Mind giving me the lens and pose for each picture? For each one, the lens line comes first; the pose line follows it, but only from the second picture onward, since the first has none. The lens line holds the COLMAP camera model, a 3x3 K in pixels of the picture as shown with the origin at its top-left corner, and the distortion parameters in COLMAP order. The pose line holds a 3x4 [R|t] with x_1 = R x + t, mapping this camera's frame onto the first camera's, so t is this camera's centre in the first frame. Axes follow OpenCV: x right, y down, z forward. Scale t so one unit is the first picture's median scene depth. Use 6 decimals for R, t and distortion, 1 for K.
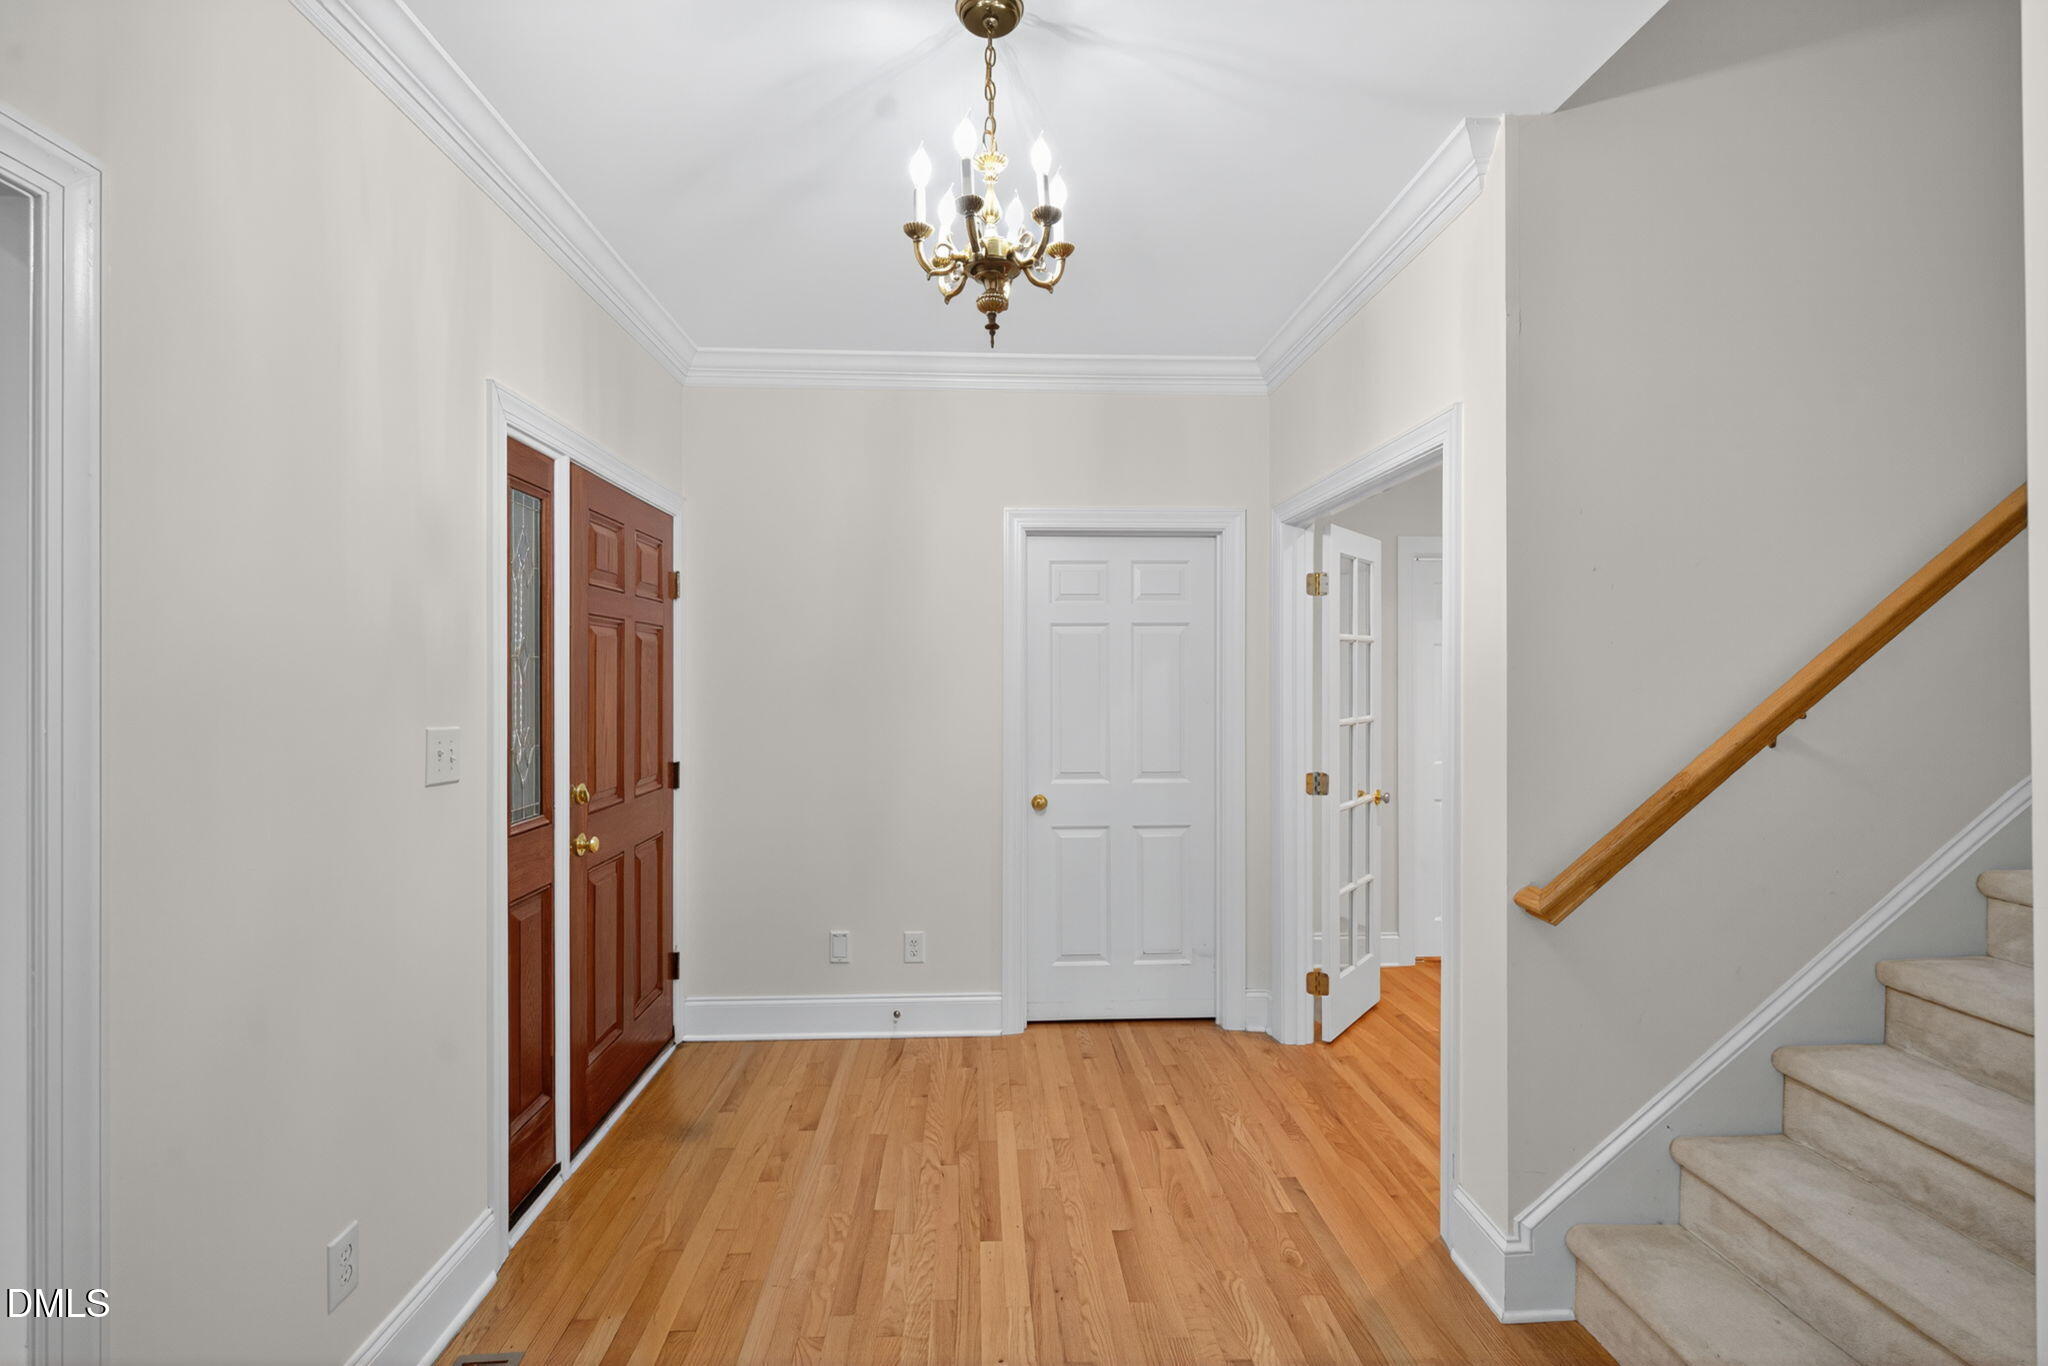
lens RADIAL K [[902.7, 0, 1036.2], [0, 902.7, 683.8], [0, 0, 1]] dist [0.005548, -0.000979]
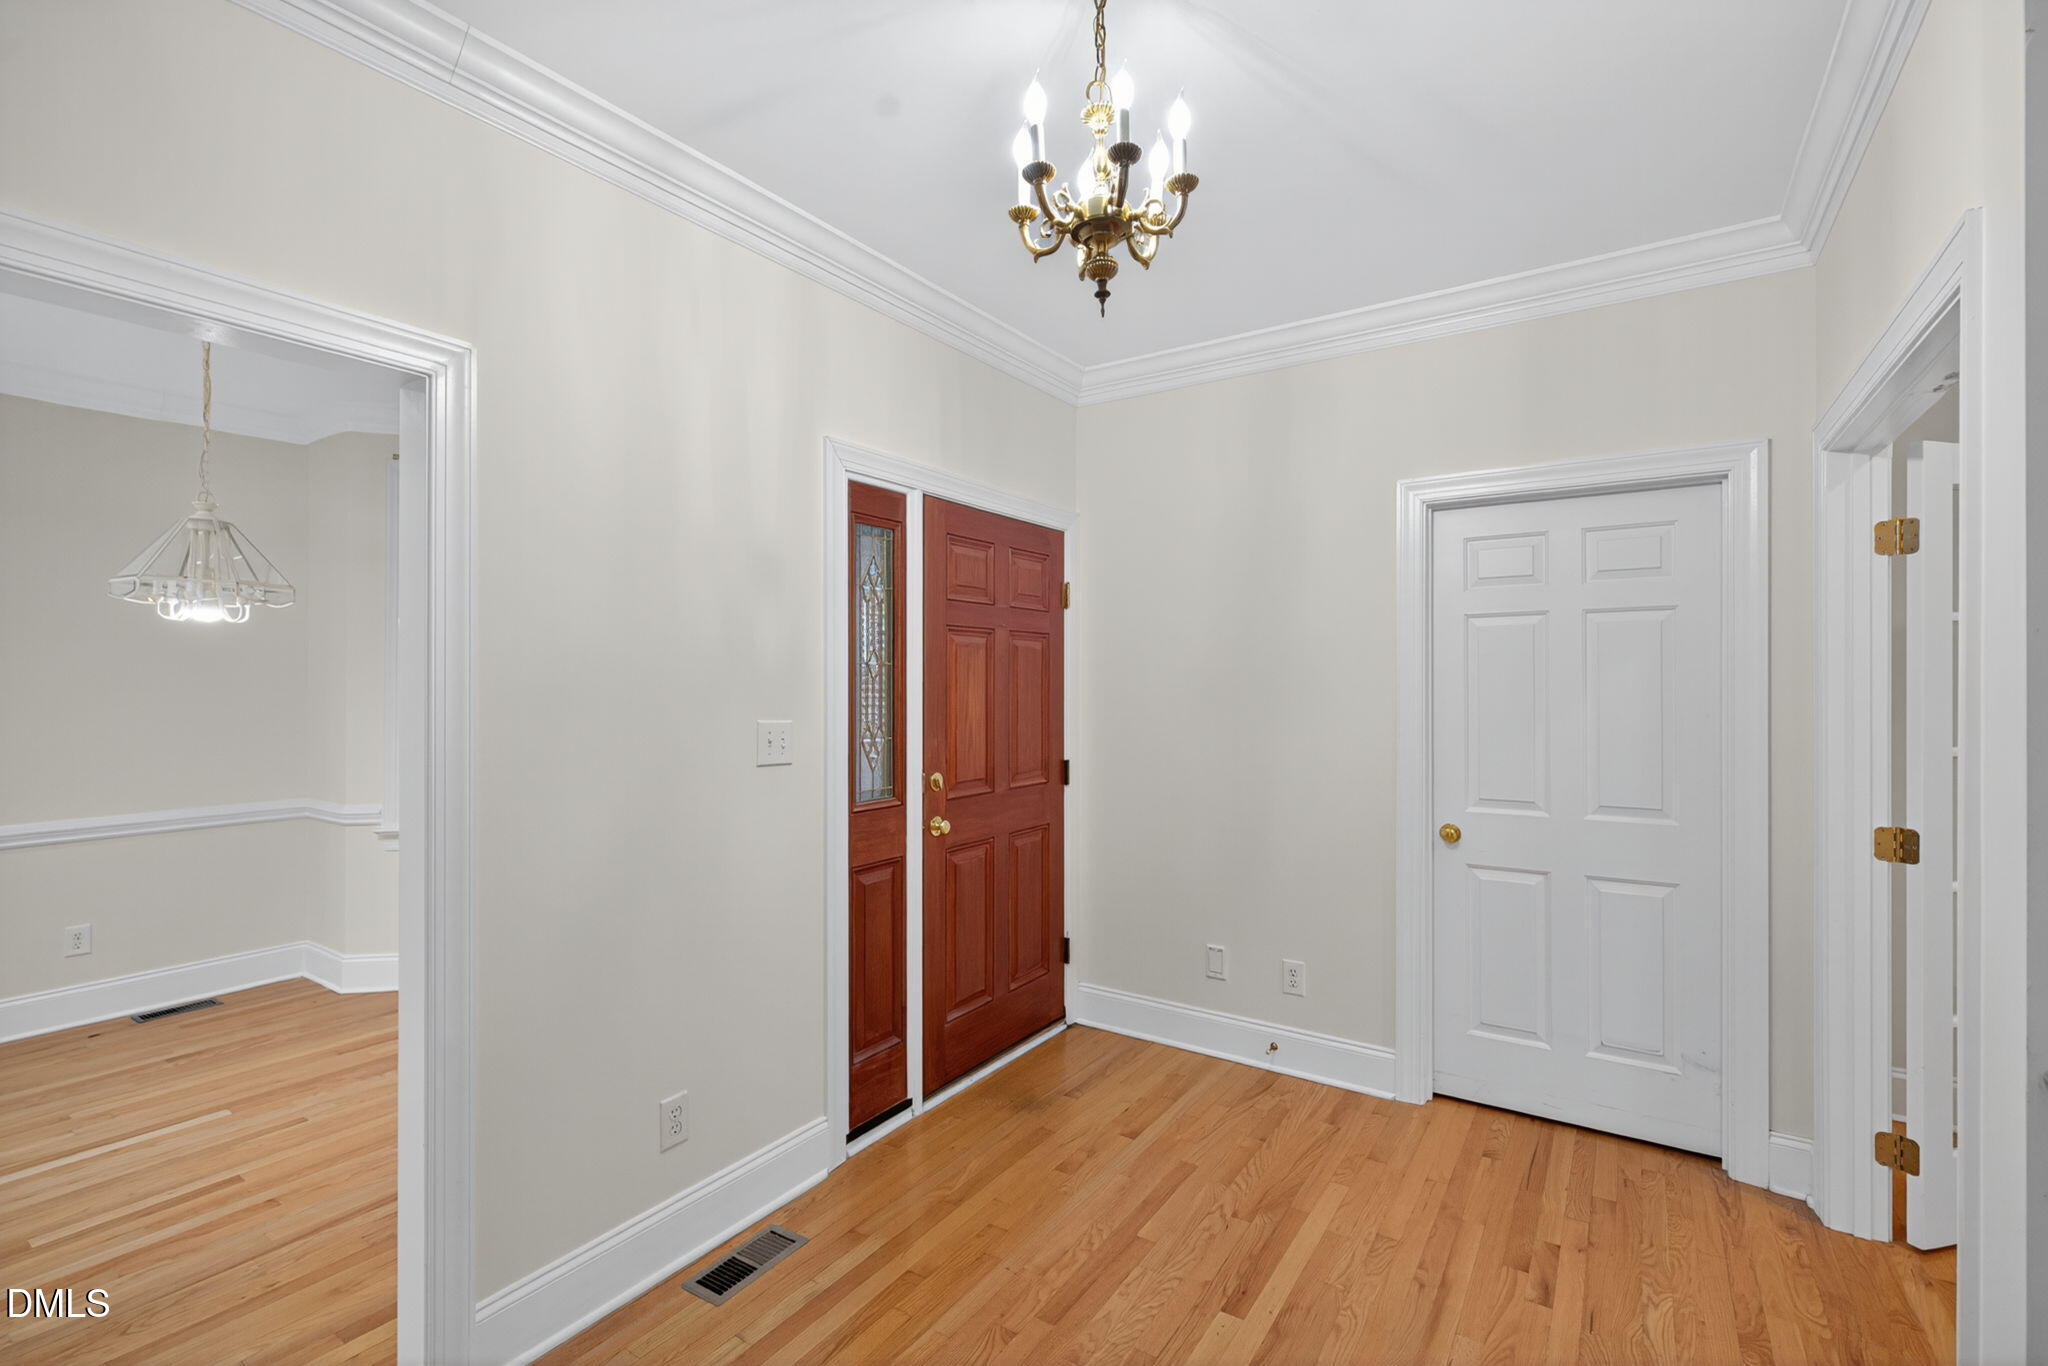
lens RADIAL K [[923.3, 0, 1057.1], [0, 923.3, 692.1], [0, 0, 1]] dist [0.009612, -0.003769]
pose [[0.804358, 0.006607, -0.594108, 0.280185], [-0.004501, 0.999977, 0.005026, 0.000452], [0.594127, -0.001369, 0.804370, 0.133949]]
